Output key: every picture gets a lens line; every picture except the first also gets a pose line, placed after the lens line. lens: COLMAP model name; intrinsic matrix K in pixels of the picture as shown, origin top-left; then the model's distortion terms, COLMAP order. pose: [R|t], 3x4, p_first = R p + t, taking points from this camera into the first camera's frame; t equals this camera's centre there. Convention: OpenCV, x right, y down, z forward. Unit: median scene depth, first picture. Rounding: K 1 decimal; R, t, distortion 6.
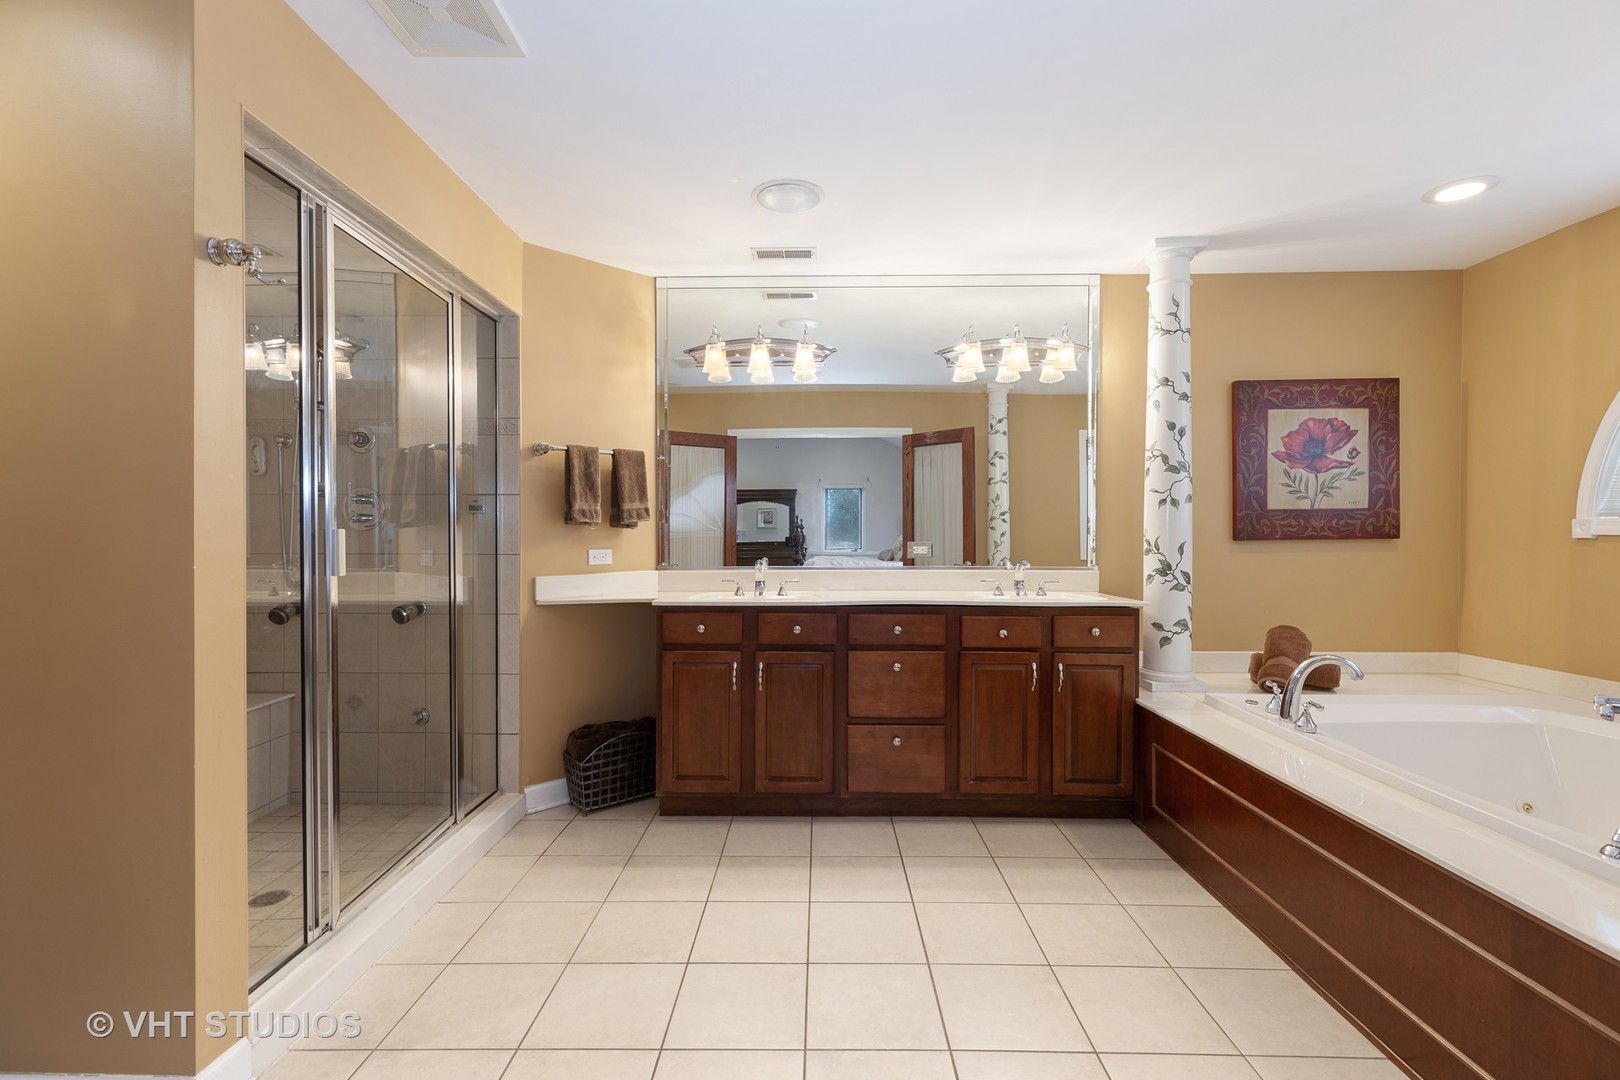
lens RADIAL K [[736.1, 0, 815.4], [0, 736.1, 535.7], [0, 0, 1]] dist [0.001764, 0.000046]
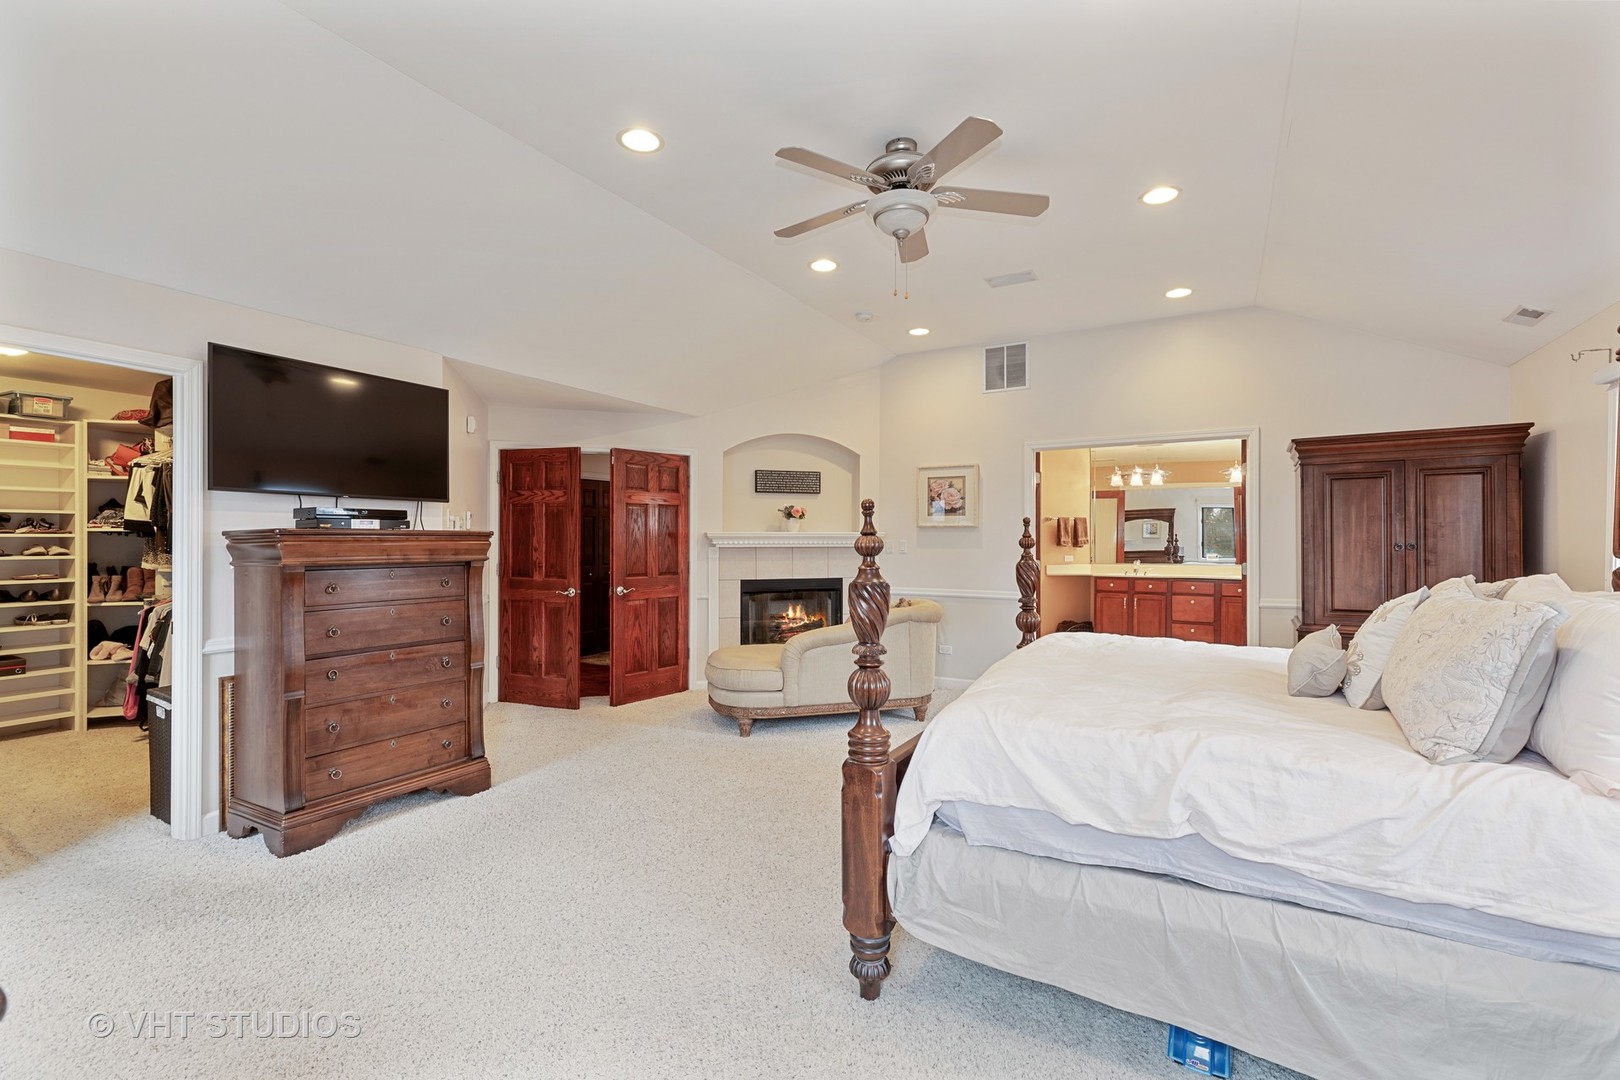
lens RADIAL K [[736.1, 0, 806.7], [0, 736.1, 535.1], [0, 0, 1]] dist [0.001764, 0.000046]
pose [[0.871475, -0.001642, -0.490438, 0.183245], [-0.002801, 0.999961, -0.008325, -0.029676], [0.490433, 0.008628, 0.871436, -1.784962]]
